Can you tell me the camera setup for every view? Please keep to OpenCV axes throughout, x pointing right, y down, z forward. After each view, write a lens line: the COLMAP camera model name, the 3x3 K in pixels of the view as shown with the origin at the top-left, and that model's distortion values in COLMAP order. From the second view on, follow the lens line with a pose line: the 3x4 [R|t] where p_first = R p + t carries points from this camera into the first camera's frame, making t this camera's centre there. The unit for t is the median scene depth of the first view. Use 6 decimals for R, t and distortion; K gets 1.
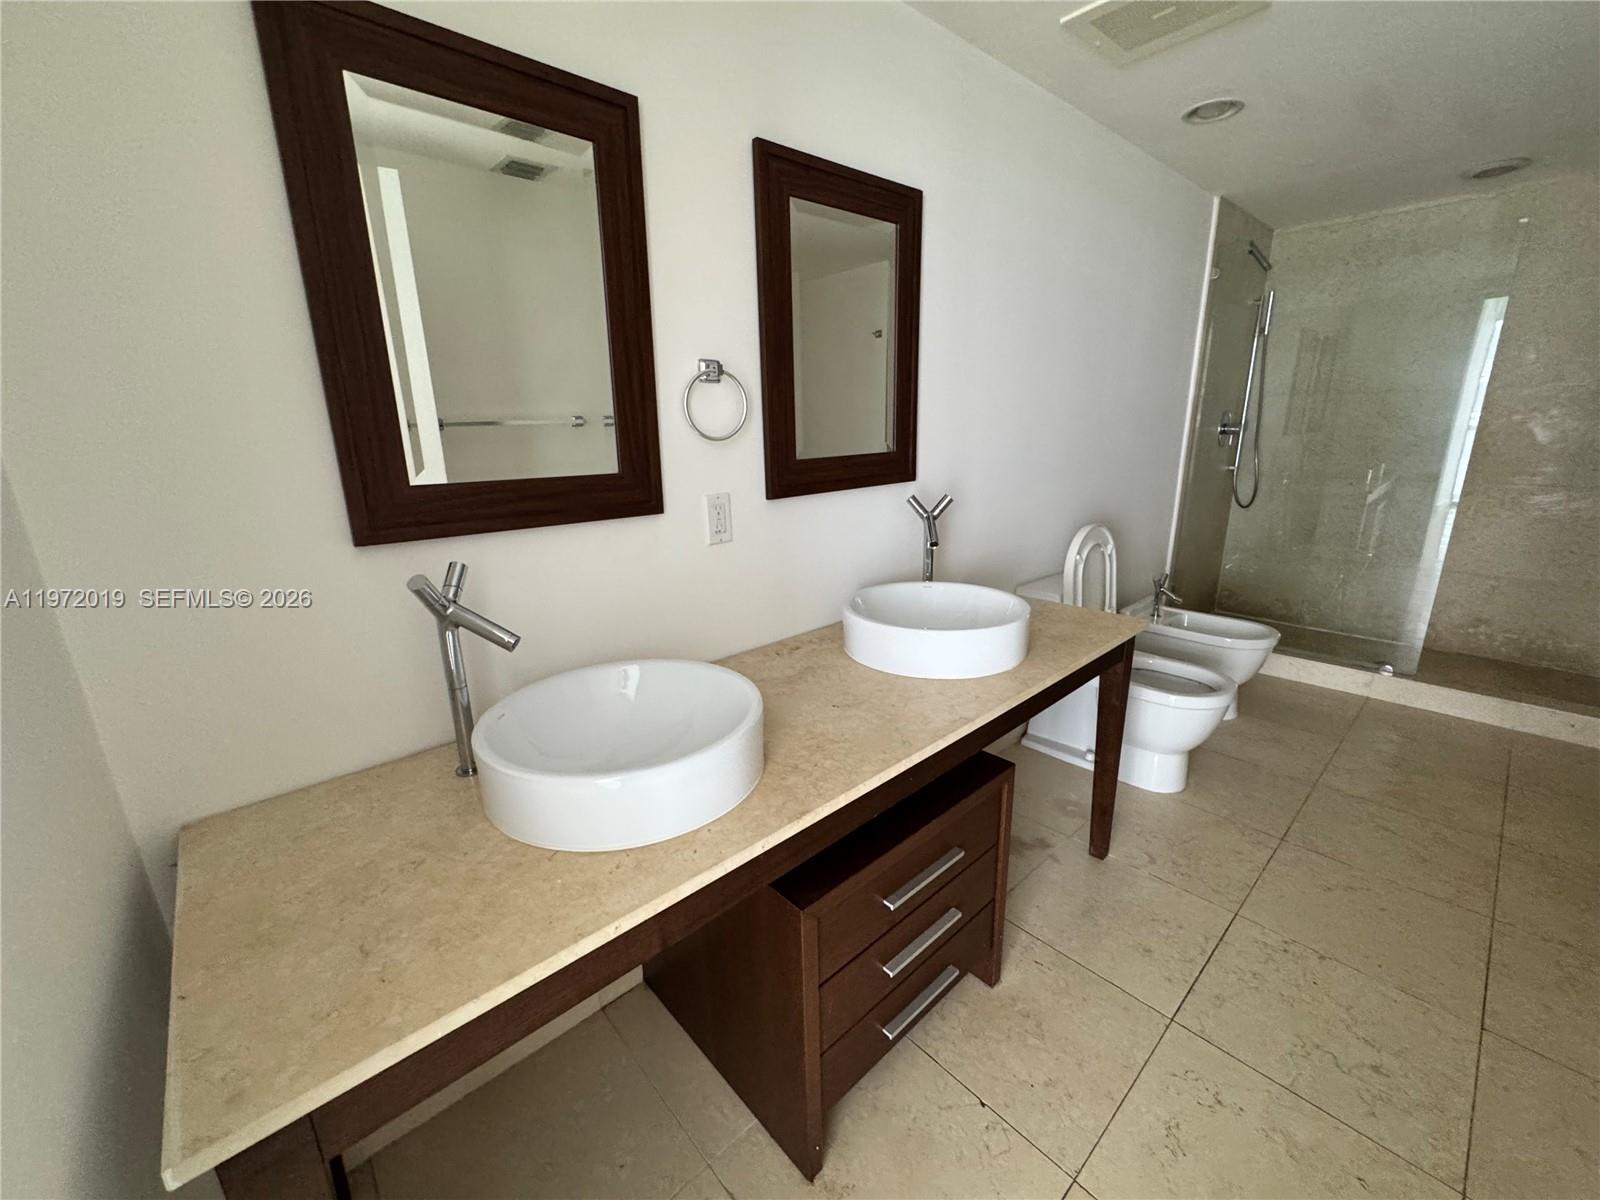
lens RADIAL K [[645.6, 0, 801.2], [0, 645.6, 596.9], [0, 0, 1]] dist [-0.003768, 0.000334]
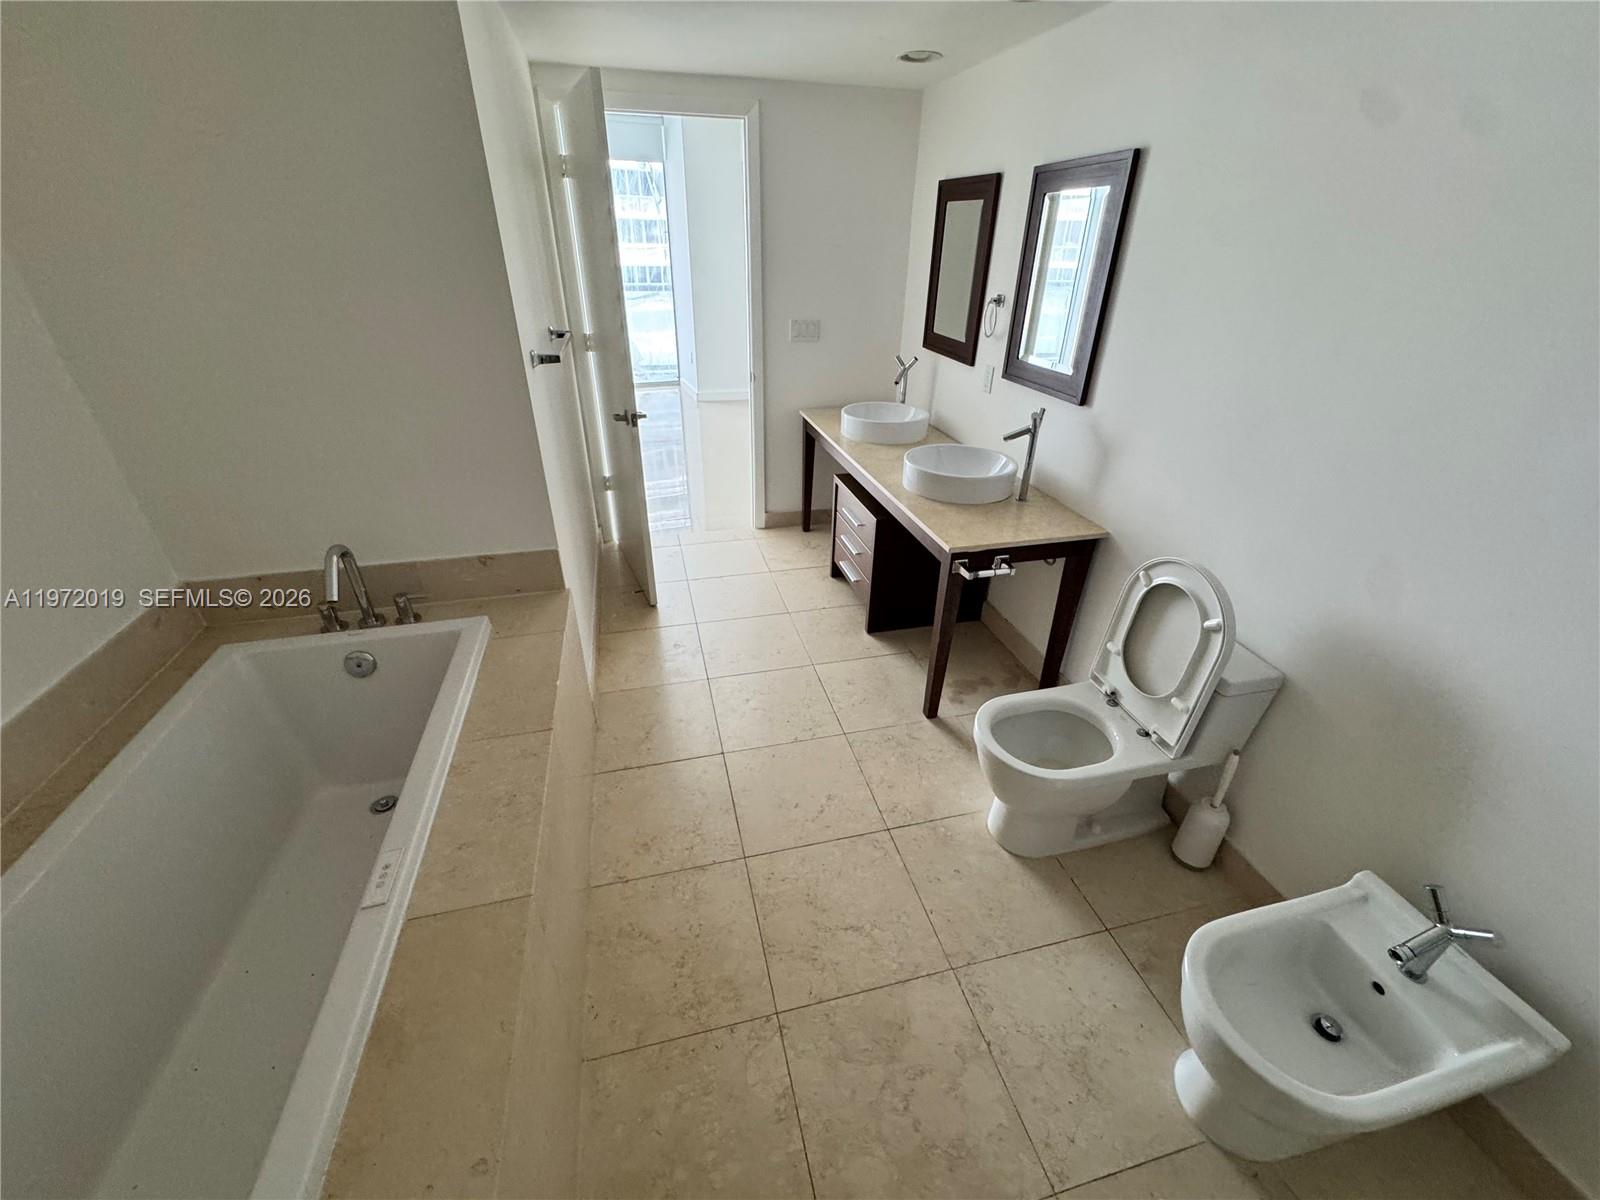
lens RADIAL K [[645.6, 0, 801.2], [0, 645.6, 596.9], [0, 0, 1]] dist [-0.003768, 0.000334]
pose [[-0.469753, 0.446992, -0.761269, 1.021236], [-0.235157, 0.767821, 0.595947, -0.343664], [0.850902, 0.458965, -0.255572, 0.702298]]
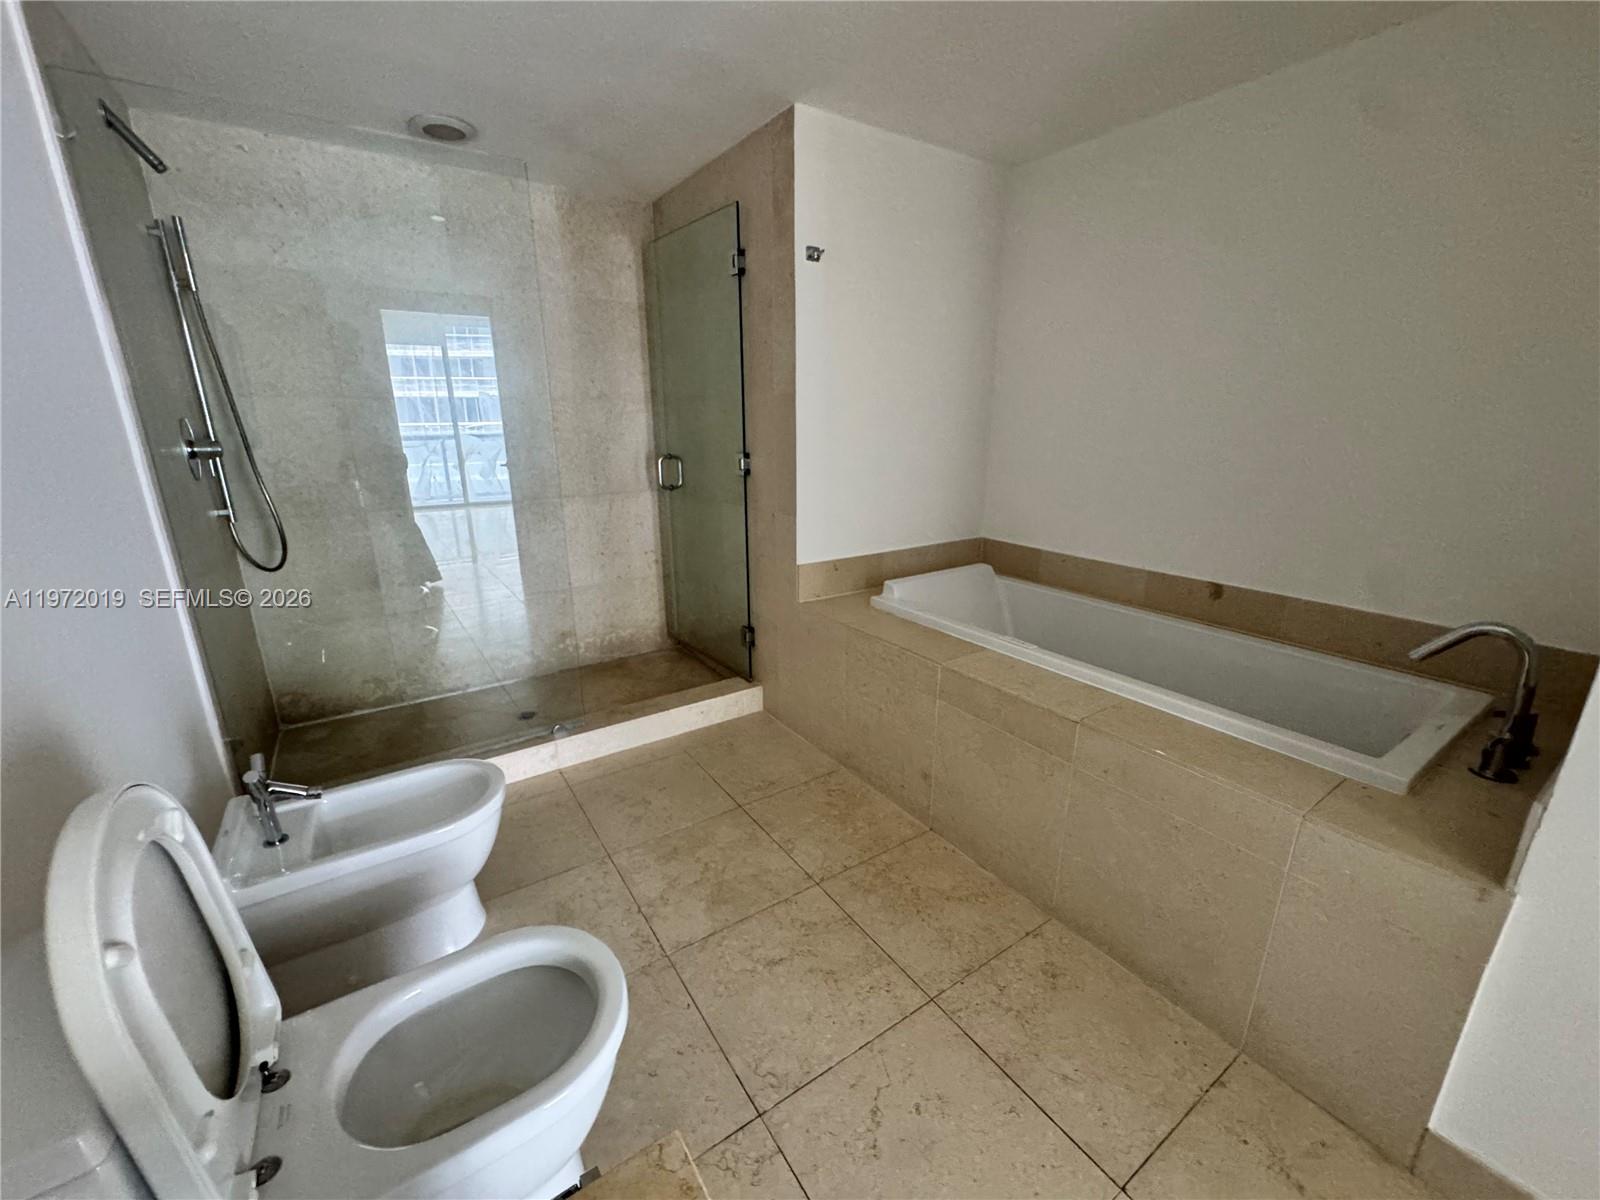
lens RADIAL K [[645.6, 0, 801.2], [0, 645.6, 596.9], [0, 0, 1]] dist [-0.003768, 0.000334]
pose [[0.142567, -0.247868, 0.958246, 0.202632], [0.257218, 0.944151, 0.205954, -0.152981], [-0.955779, 0.217116, 0.198361, 0.527109]]
